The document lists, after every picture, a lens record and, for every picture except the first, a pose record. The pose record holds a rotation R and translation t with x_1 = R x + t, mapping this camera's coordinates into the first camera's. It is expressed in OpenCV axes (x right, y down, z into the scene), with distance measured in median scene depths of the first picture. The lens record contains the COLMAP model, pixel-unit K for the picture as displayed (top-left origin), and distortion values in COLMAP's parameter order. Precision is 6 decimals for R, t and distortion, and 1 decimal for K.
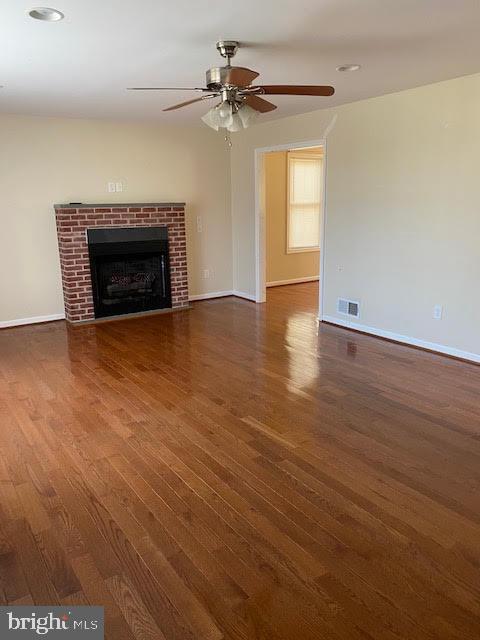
lens RADIAL K [[488.3, 0, 237.4], [0, 488.3, 314.0], [0, 0, 1]] dist [0.072267, -0.143642]
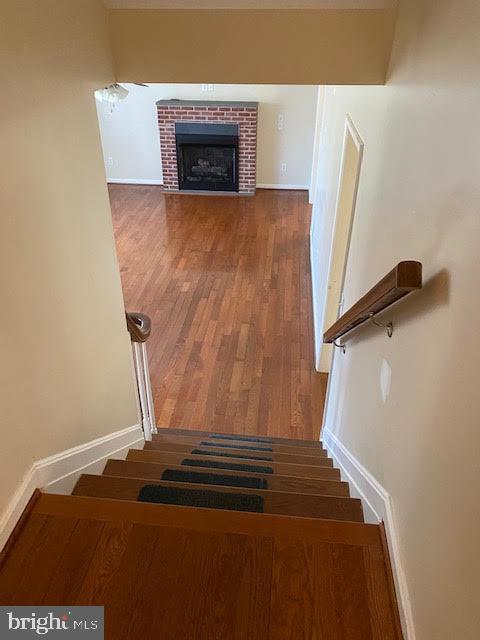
lens RADIAL K [[488.3, 0, 237.4], [0, 488.3, 314.0], [0, 0, 1]] dist [0.072267, -0.143642]
pose [[0.771108, 0.350941, -0.531256, 0.687107], [-0.158795, 0.914019, 0.373302, -0.209657], [0.616584, -0.203495, 0.760535, -0.029448]]
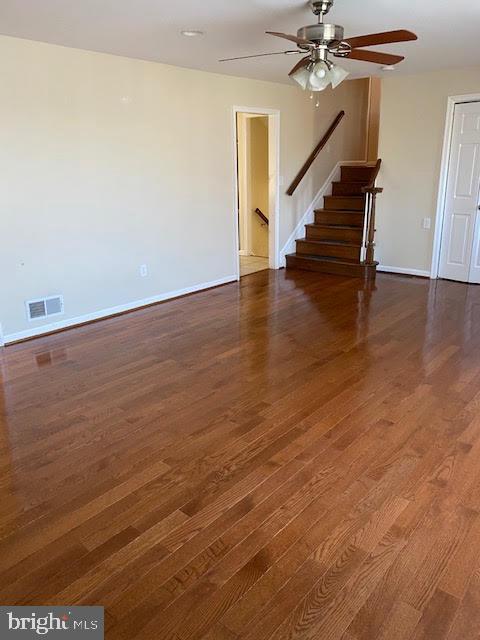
lens RADIAL K [[488.3, 0, 237.4], [0, 488.3, 314.0], [0, 0, 1]] dist [0.072267, -0.143642]
pose [[-0.265683, -0.259204, 0.928561, -0.526543], [0.237342, 0.915946, 0.323592, -0.165045], [-0.934388, 0.306359, -0.181831, 0.763950]]
